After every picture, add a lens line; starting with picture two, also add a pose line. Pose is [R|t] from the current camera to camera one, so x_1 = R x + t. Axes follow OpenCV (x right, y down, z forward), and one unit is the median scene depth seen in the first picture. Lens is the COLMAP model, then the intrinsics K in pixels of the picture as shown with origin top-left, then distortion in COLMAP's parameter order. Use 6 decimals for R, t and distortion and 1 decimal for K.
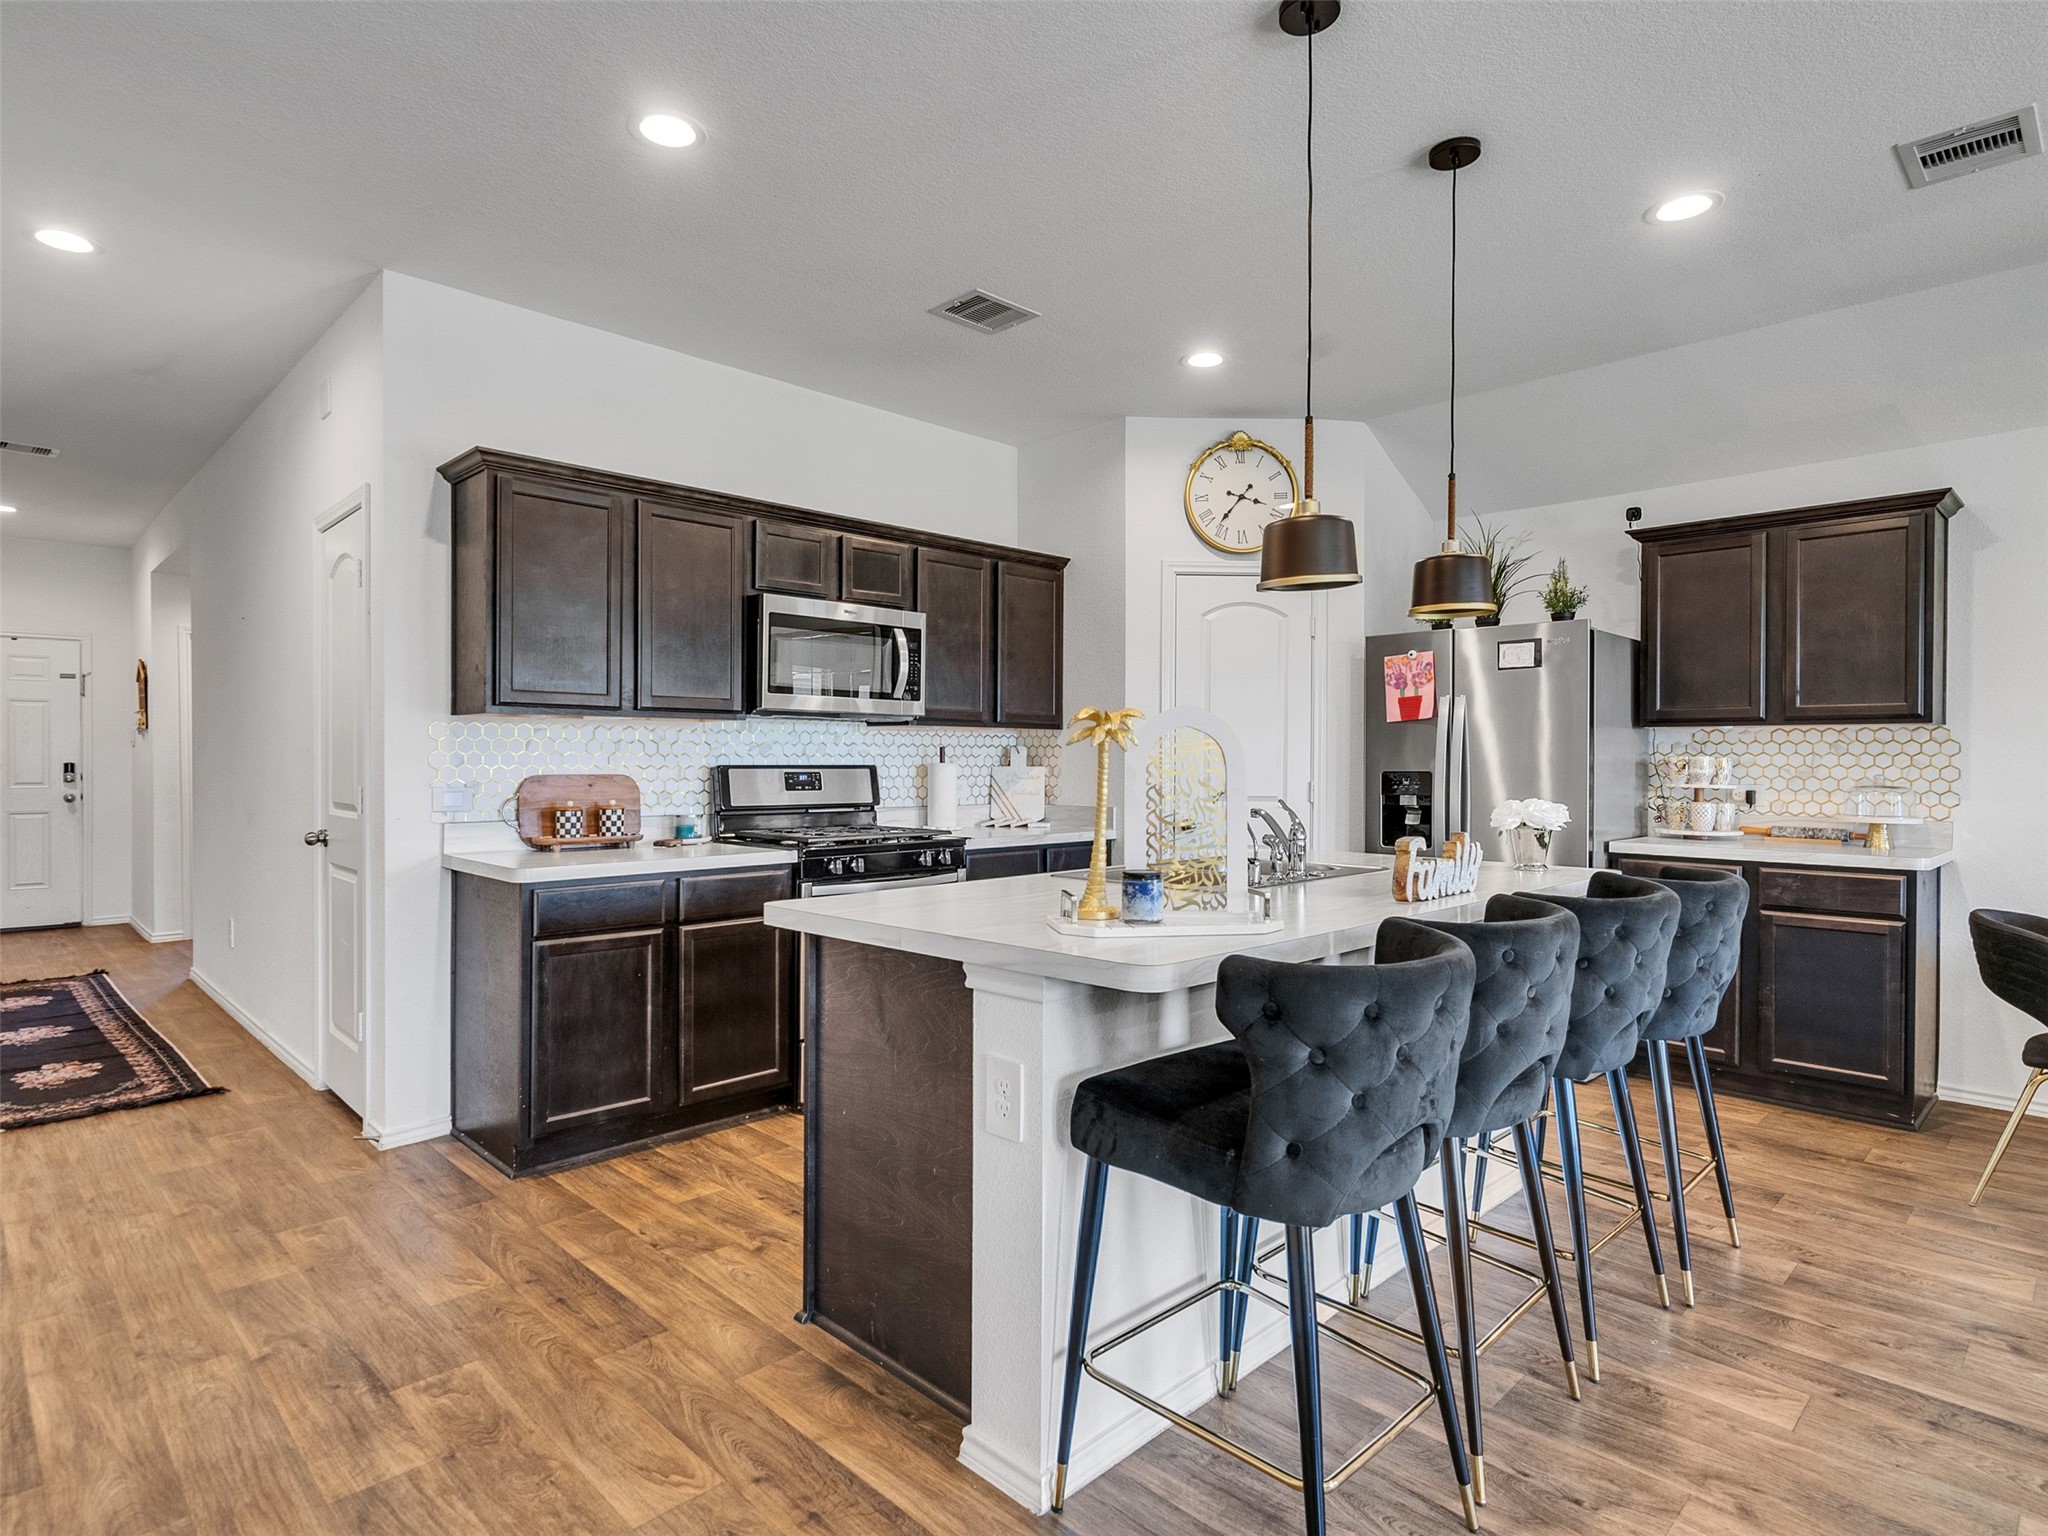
lens RADIAL K [[1099.6, 0, 1008.6], [0, 1099.6, 767.1], [0, 0, 1]] dist [-0.003314, 0.002877]
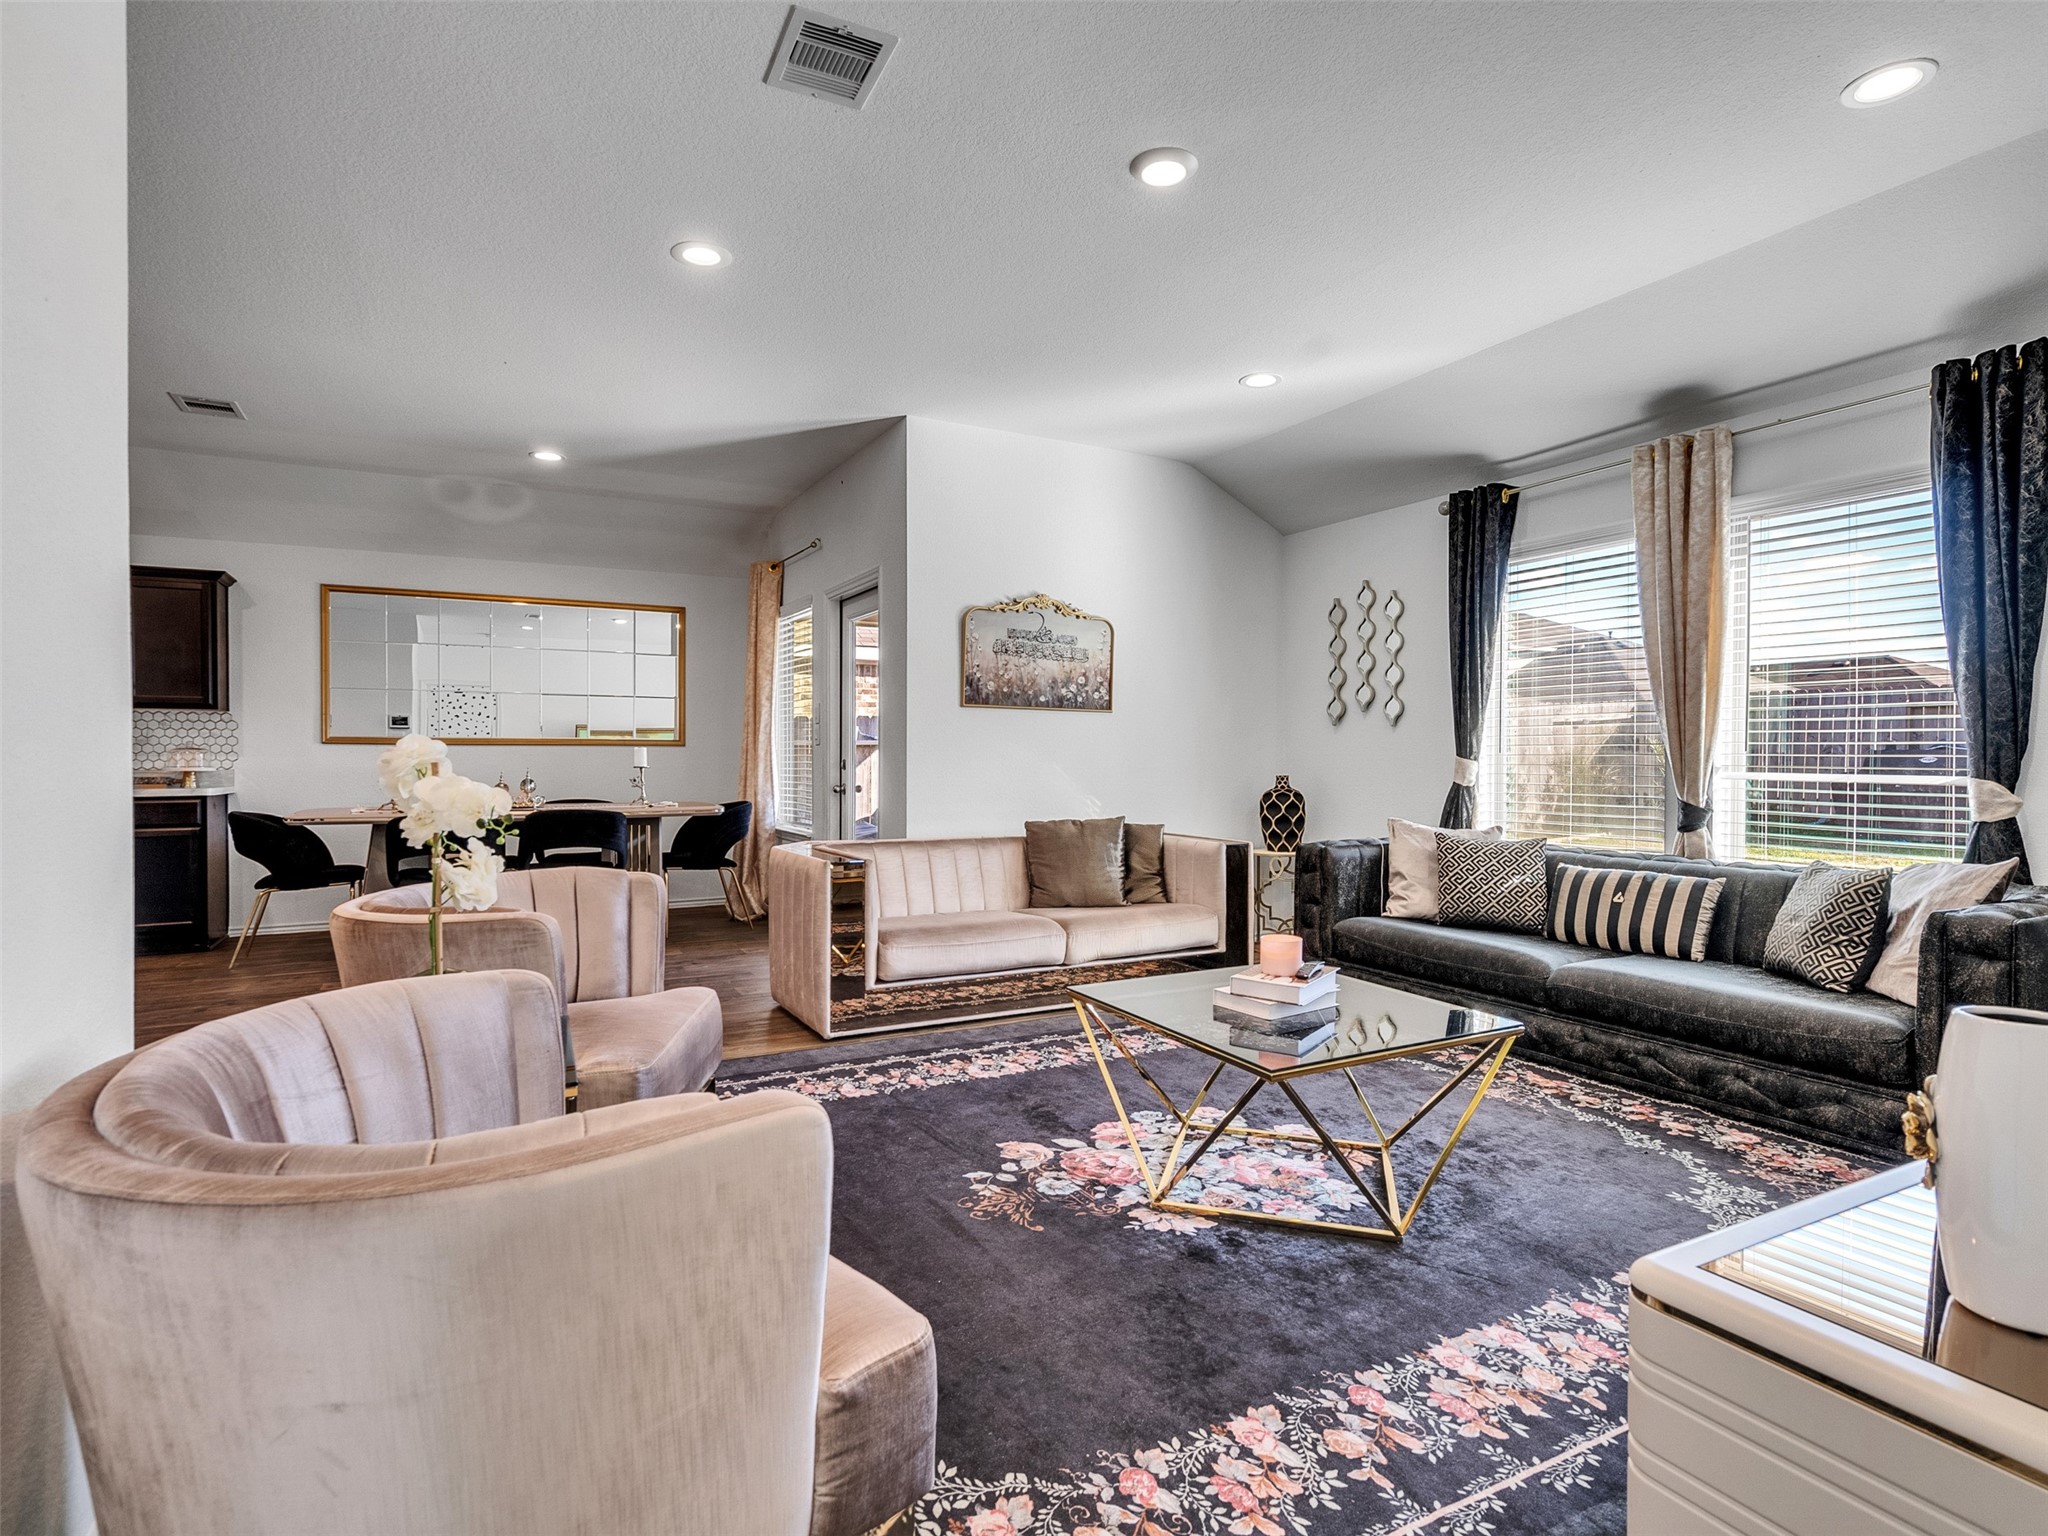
lens RADIAL K [[1042.9, 0, 992.7], [0, 1042.9, 768.3], [0, 0, 1]] dist [-0.007001, 0.003313]
pose [[0.287761, -0.014784, 0.957588, -0.313363], [0.009636, 0.999875, 0.012541, 0.038102], [-0.957654, 0.005618, 0.287868, -0.544113]]
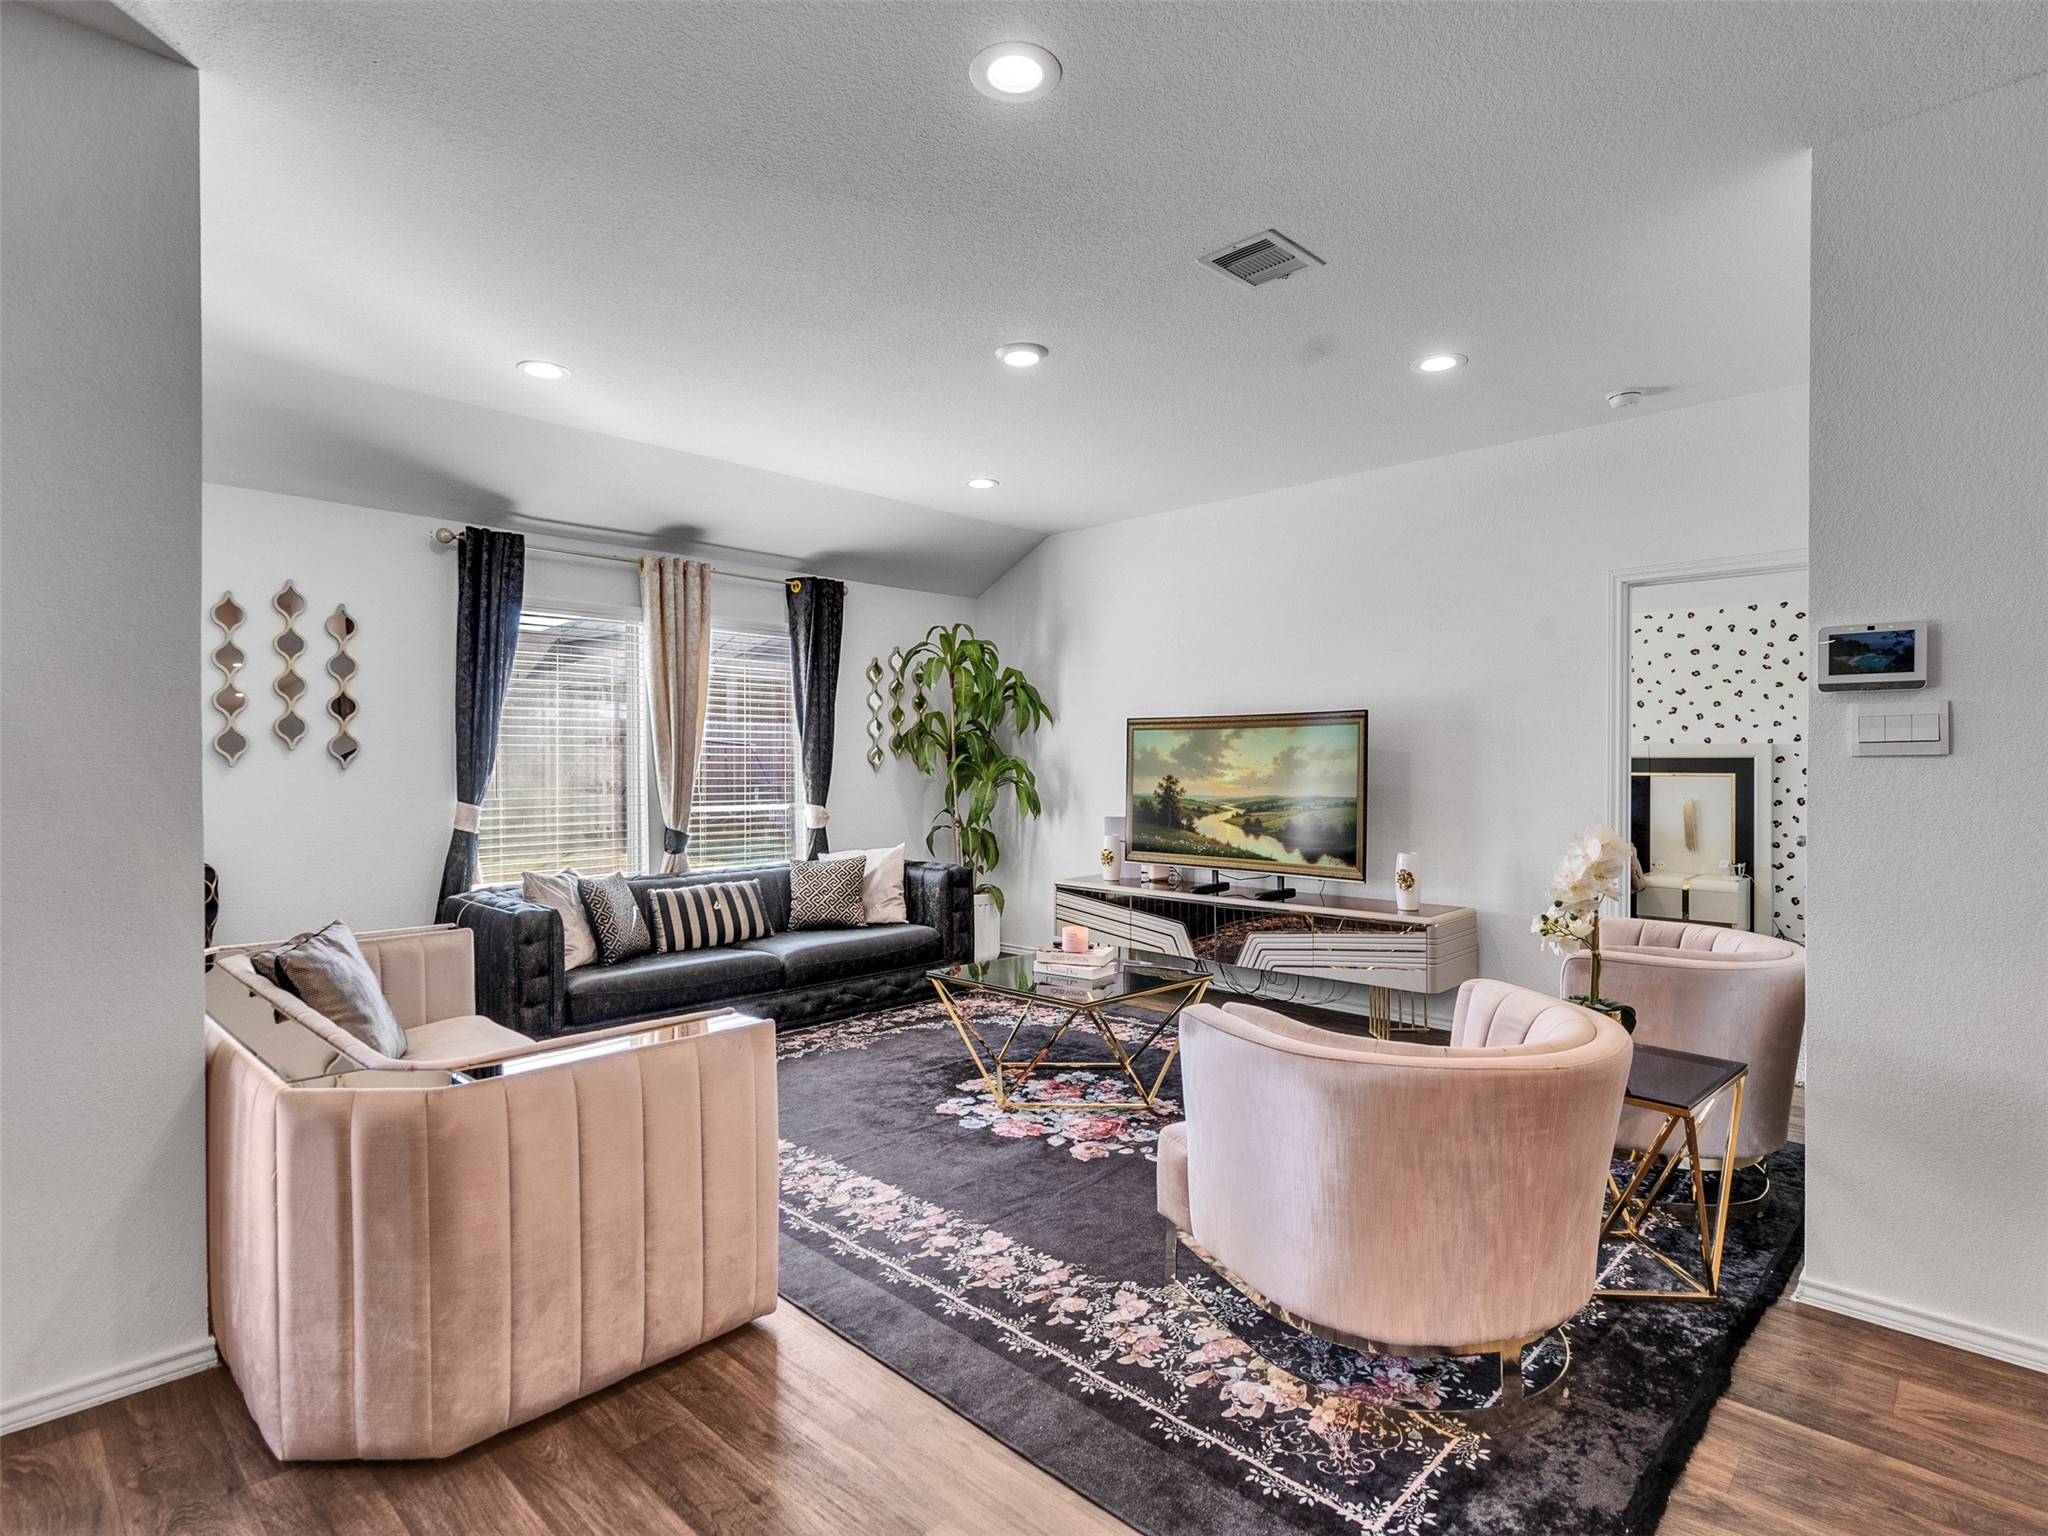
lens RADIAL K [[1042.9, 0, 1007.8], [0, 1042.9, 770.9], [0, 0, 1]] dist [-0.007001, 0.003313]
pose [[-0.999584, -0.003301, -0.028650, 0.446913], [-0.003894, 0.999779, 0.020661, -0.018033], [0.028575, 0.020764, -0.999376, 0.463736]]
